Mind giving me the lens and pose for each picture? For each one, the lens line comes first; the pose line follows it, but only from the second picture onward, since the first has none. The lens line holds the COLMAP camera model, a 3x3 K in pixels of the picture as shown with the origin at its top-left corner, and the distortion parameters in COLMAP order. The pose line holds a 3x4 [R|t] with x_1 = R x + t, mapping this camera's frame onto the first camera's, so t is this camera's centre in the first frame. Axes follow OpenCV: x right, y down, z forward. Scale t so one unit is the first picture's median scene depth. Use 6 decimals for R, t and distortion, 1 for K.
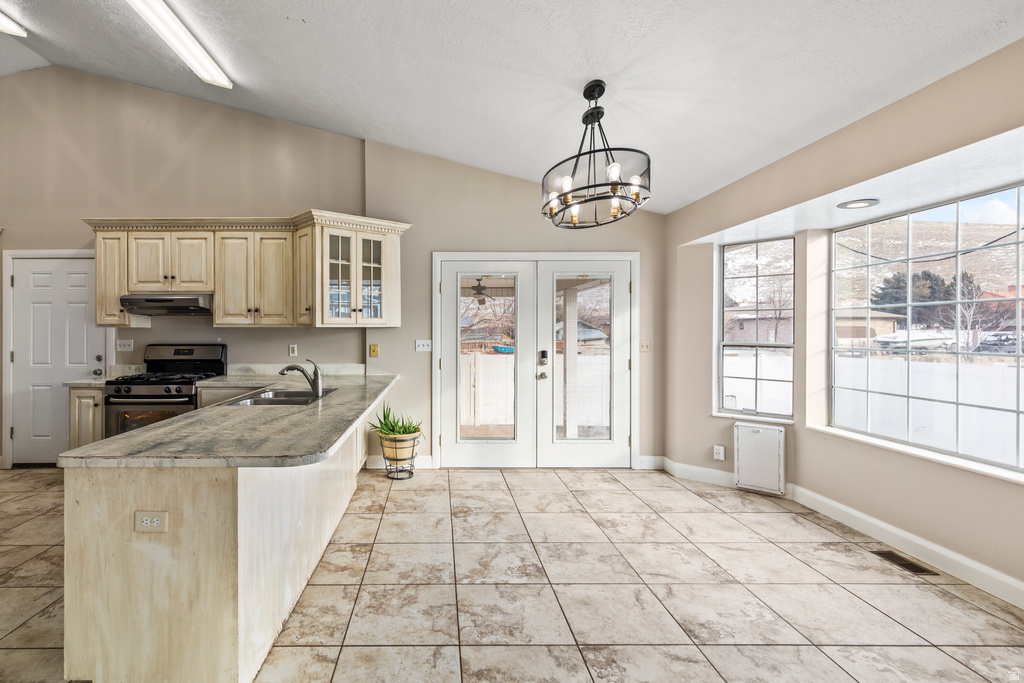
lens RADIAL K [[492.8, 0, 435.9], [0, 492.8, 331.1], [0, 0, 1]] dist [0.012557, -0.003040]
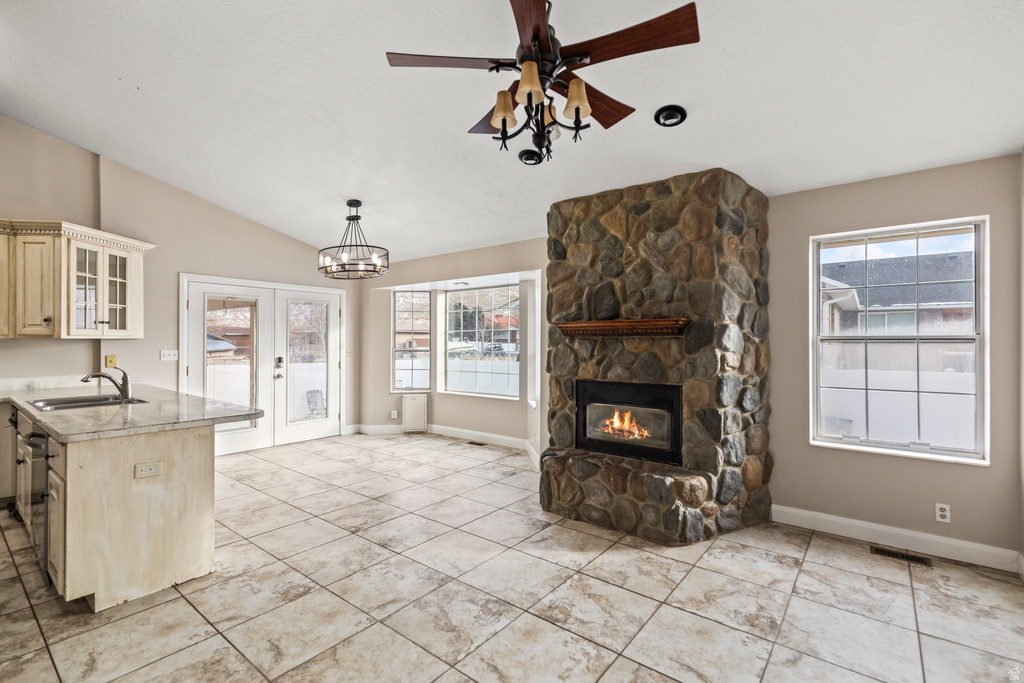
lens RADIAL K [[463.2, 0, 518.0], [0, 463.2, 343.3], [0, 0, 1]] dist [0.010315, -0.001535]
pose [[0.617129, -0.001082, 0.786861, -0.413563], [-0.000318, 0.999999, 0.001624, 0.000212], [-0.786862, -0.001252, 0.617128, -0.310181]]
